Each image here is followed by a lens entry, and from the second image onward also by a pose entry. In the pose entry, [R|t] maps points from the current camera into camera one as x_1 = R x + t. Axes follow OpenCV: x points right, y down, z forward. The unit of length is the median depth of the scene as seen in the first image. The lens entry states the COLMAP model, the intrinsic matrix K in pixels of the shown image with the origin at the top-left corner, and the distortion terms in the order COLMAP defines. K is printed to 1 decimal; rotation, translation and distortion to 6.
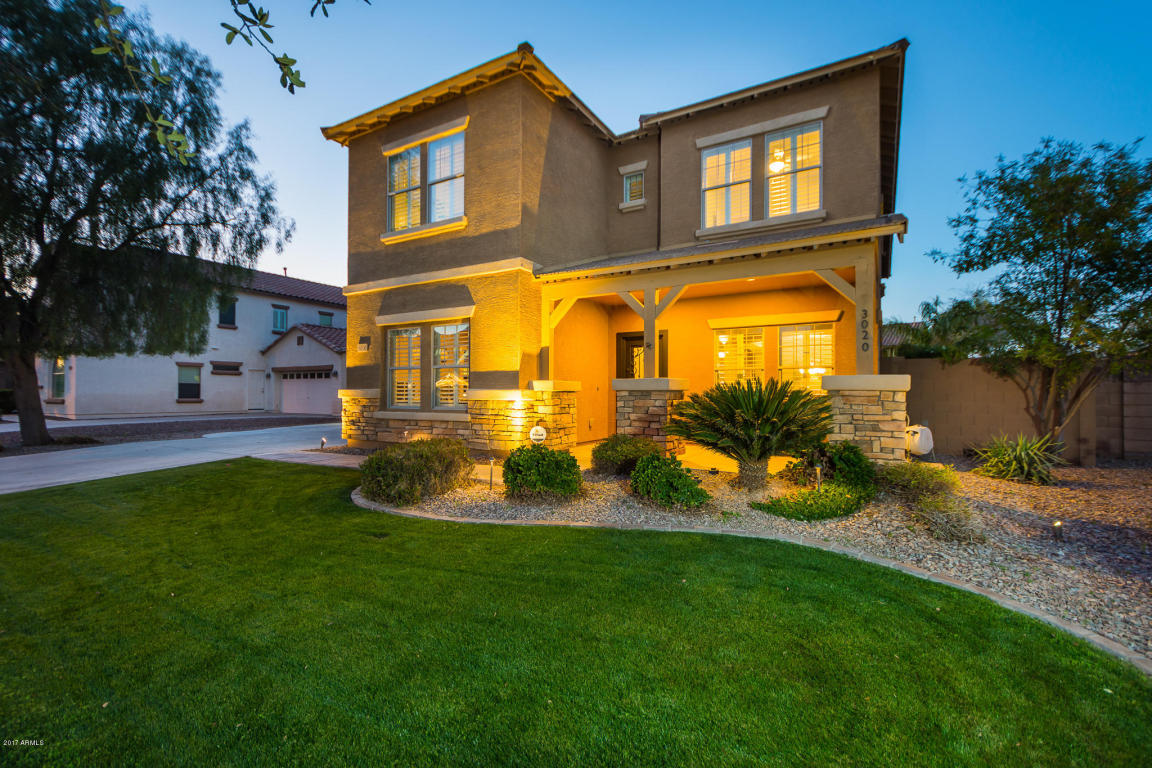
lens RADIAL K [[499.9, 0, 579.9], [0, 499.9, 392.0], [0, 0, 1]] dist [0.001886, 0.000061]
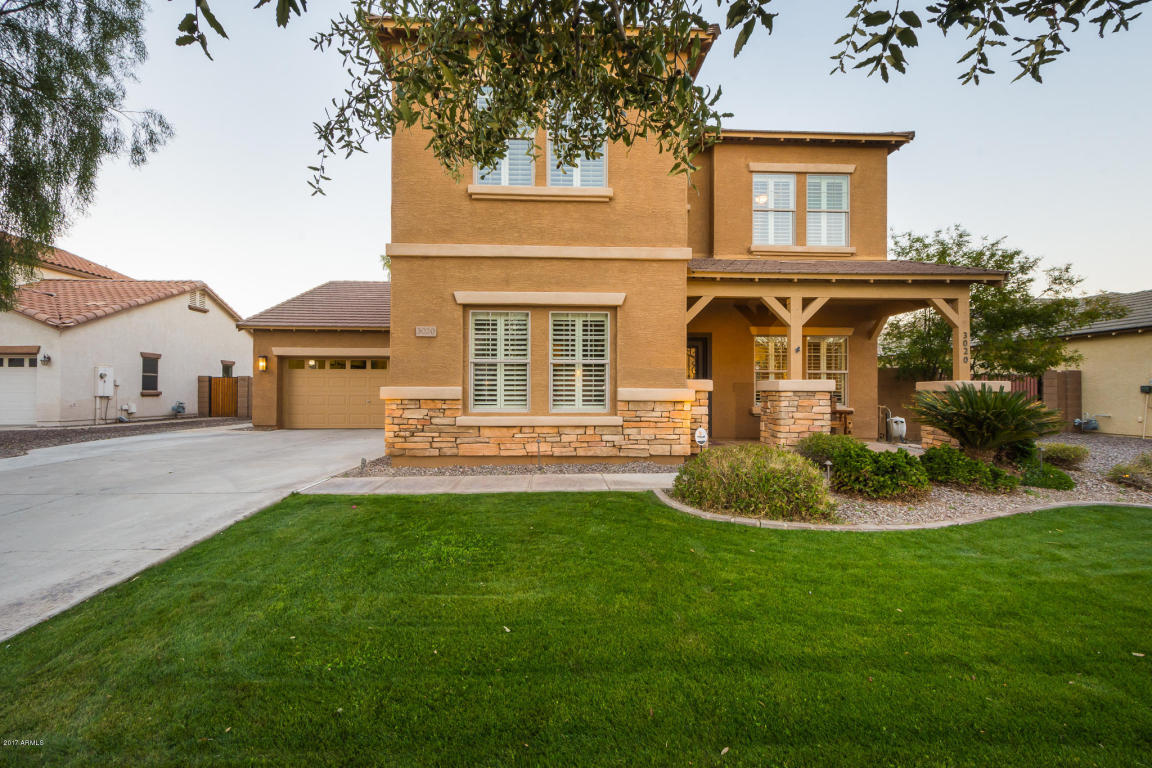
lens RADIAL K [[499.9, 0, 579.9], [0, 499.9, 392.0], [0, 0, 1]] dist [0.001886, 0.000061]
pose [[0.846084, 0.001970, 0.533045, -0.738178], [-0.004048, 0.999988, 0.002729, -0.001465], [-0.533034, -0.004467, 0.846082, 0.294430]]
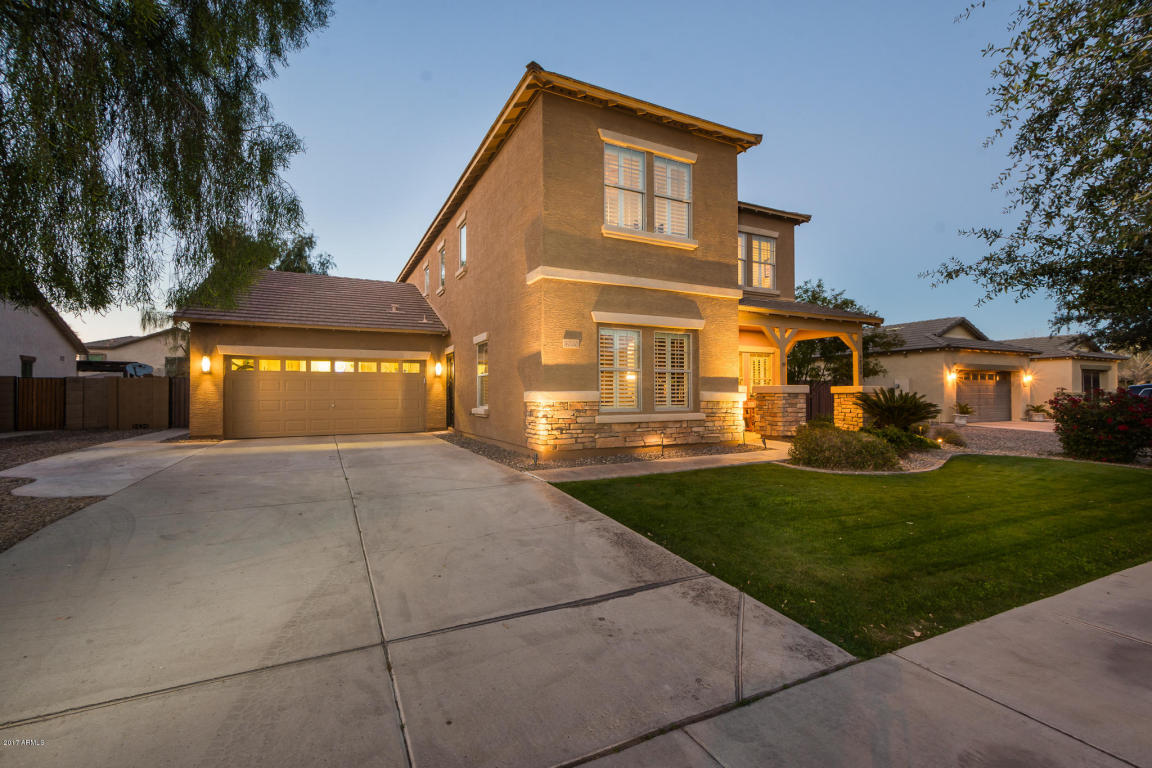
lens RADIAL K [[499.9, 0, 579.9], [0, 499.9, 392.0], [0, 0, 1]] dist [0.001886, 0.000061]
pose [[0.553077, 0.001119, 0.833129, -1.331146], [-0.000306, 0.999999, -0.001140, -0.003715], [-0.833130, 0.000375, 0.553077, 0.588549]]
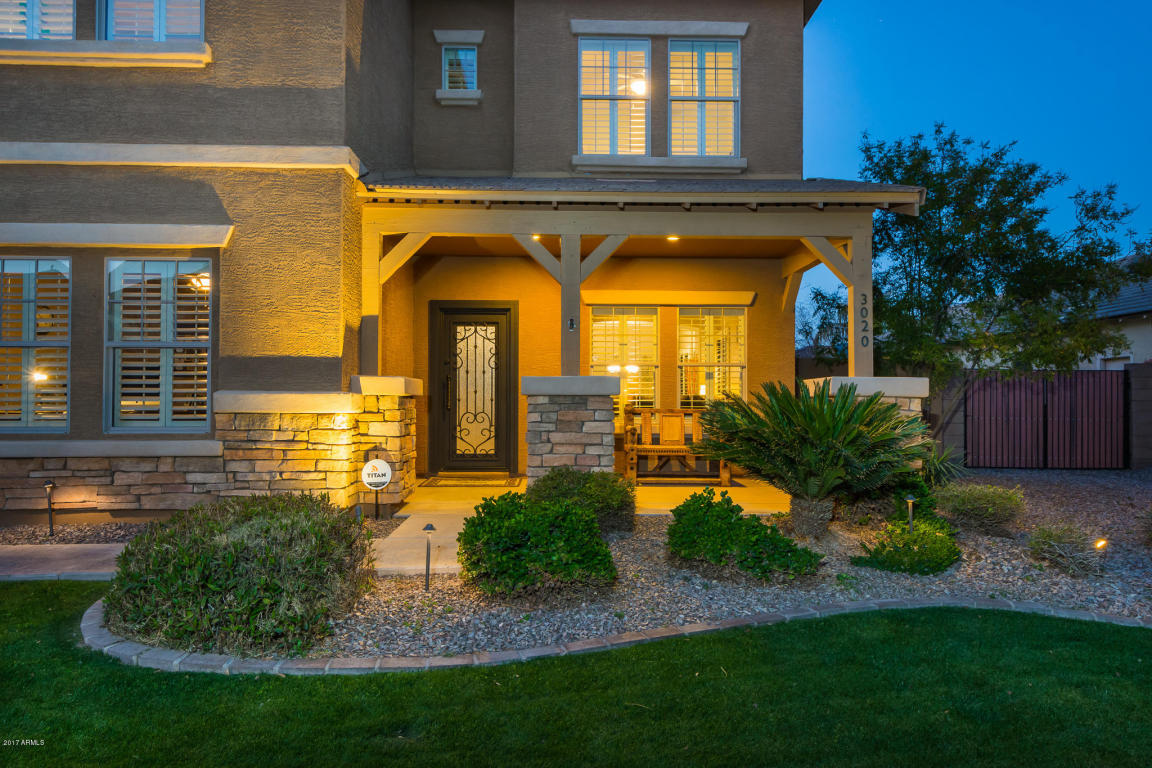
lens RADIAL K [[728.0, 0, 579.4], [0, 728.0, 387.9], [0, 0, 1]] dist [0.009631, -0.001705]
pose [[0.850448, 0.008621, 0.525989, -0.295594], [-0.002938, 0.999928, -0.011638, -0.001539], [-0.526051, 0.008352, 0.850412, 0.187498]]
